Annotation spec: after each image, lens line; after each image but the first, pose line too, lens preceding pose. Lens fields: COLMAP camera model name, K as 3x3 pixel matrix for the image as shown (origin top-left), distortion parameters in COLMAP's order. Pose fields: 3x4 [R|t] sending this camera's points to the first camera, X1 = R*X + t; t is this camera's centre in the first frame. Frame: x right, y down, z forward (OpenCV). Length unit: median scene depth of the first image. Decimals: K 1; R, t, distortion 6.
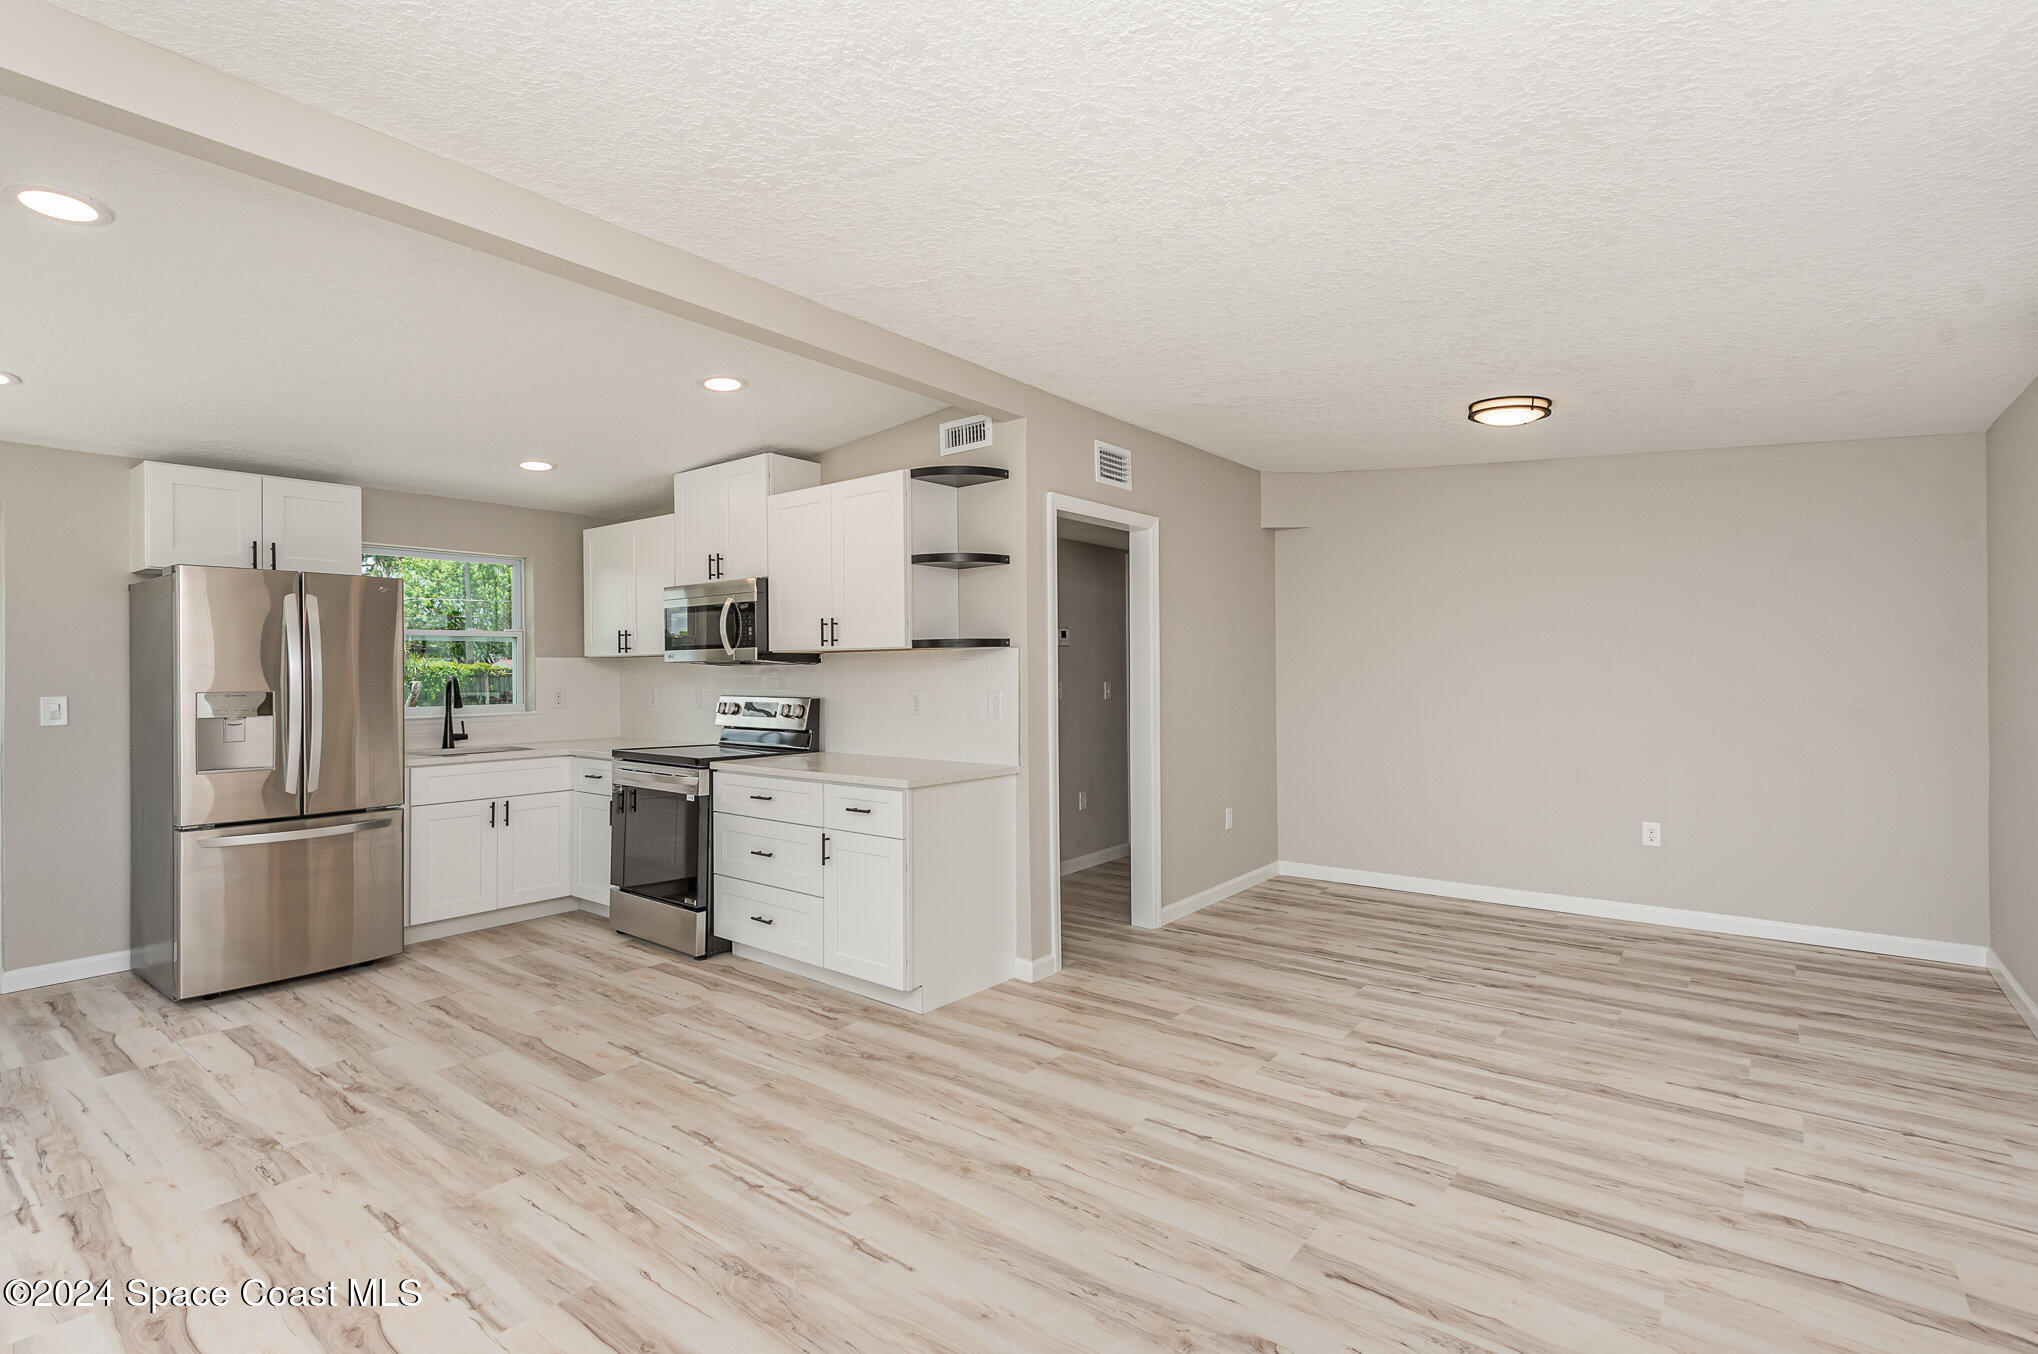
lens RADIAL K [[922.5, 0, 1048.2], [0, 922.5, 669.6], [0, 0, 1]] dist [0.032693, -0.013420]
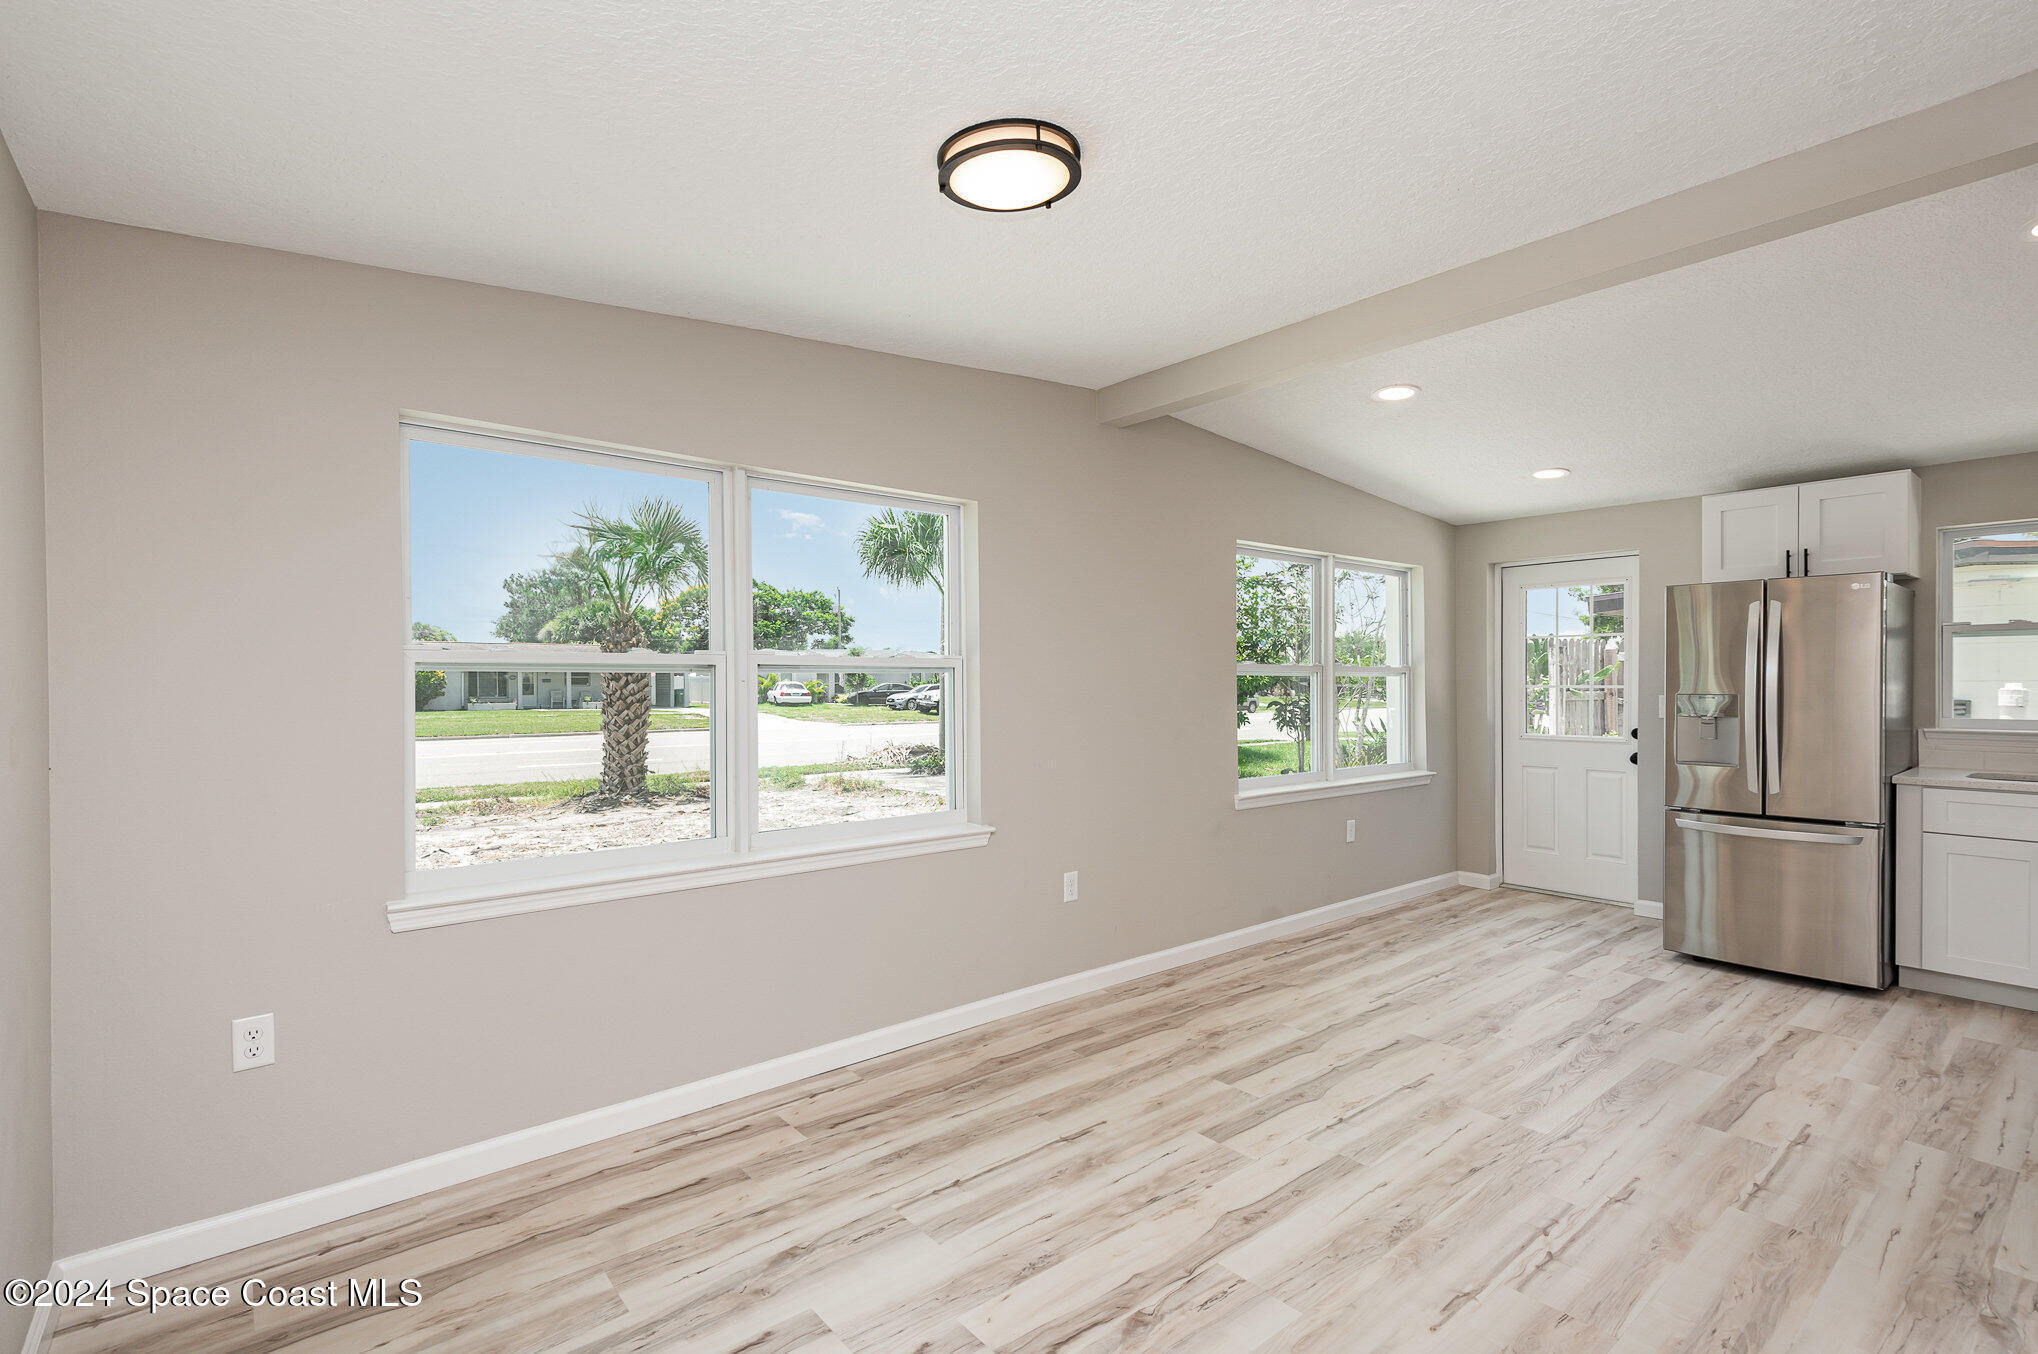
lens RADIAL K [[1011.1, 0, 1000.5], [0, 1011.1, 691.8], [0, 0, 1]] dist [0.043073, -0.025418]
pose [[-0.236215, 0.016499, -0.971561, 0.503833], [0.001849, 0.999862, 0.016530, -0.000876], [0.971699, 0.002108, -0.236213, 0.449313]]
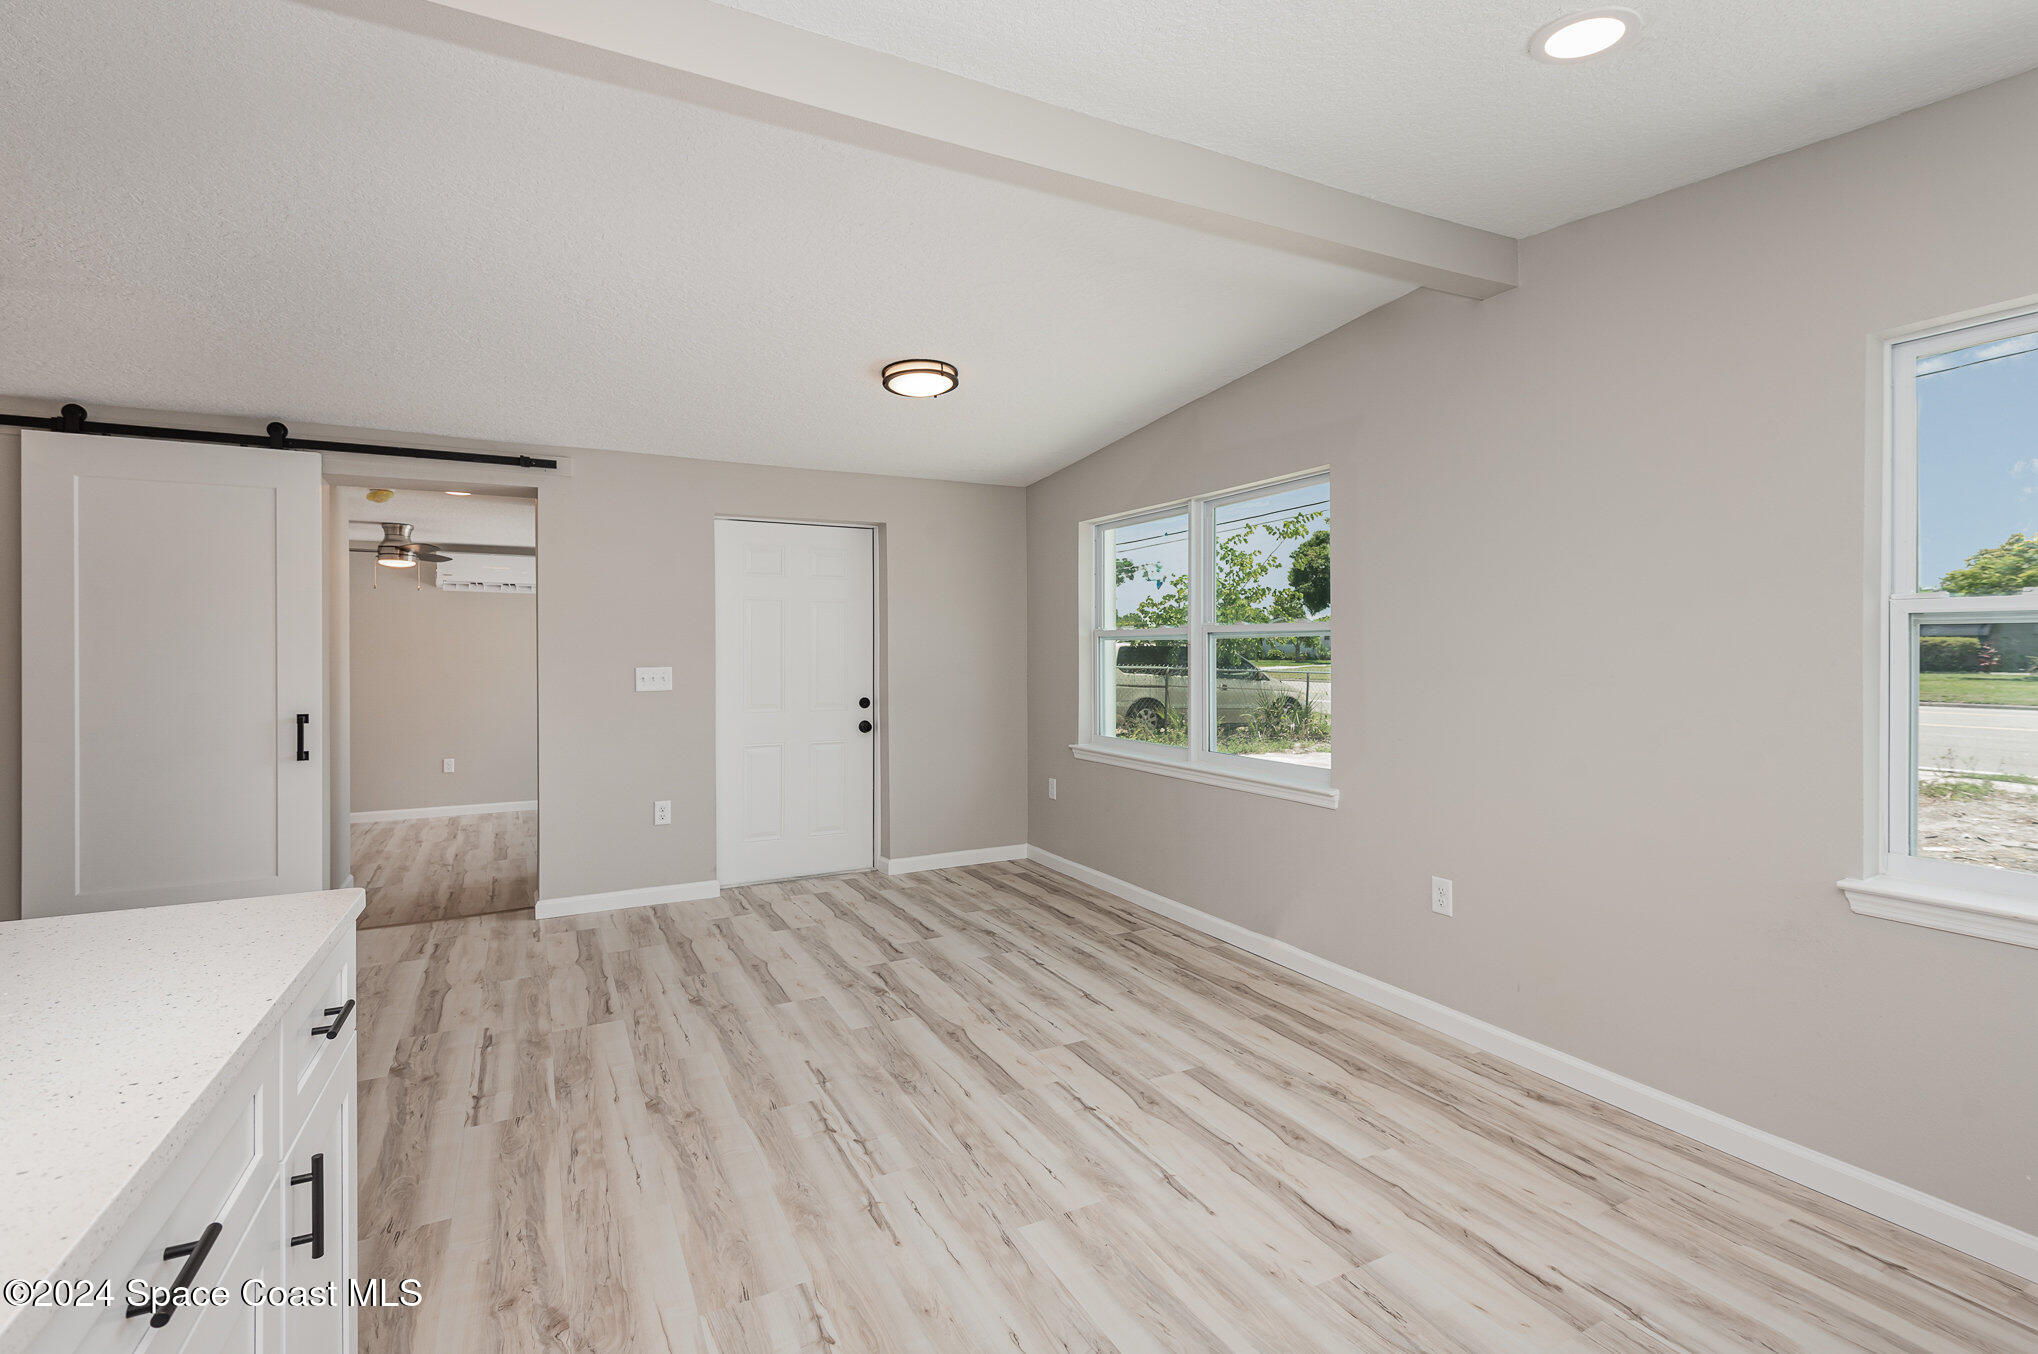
lens RADIAL K [[914.5, 0, 995.6], [0, 914.5, 651.5], [0, 0, 1]] dist [0.040063, -0.018436]
pose [[-0.881133, 0.009903, 0.472765, -0.589896], [0.011042, 0.999939, -0.000365, 0.007918], [-0.472740, 0.004899, -0.881189, 1.151916]]
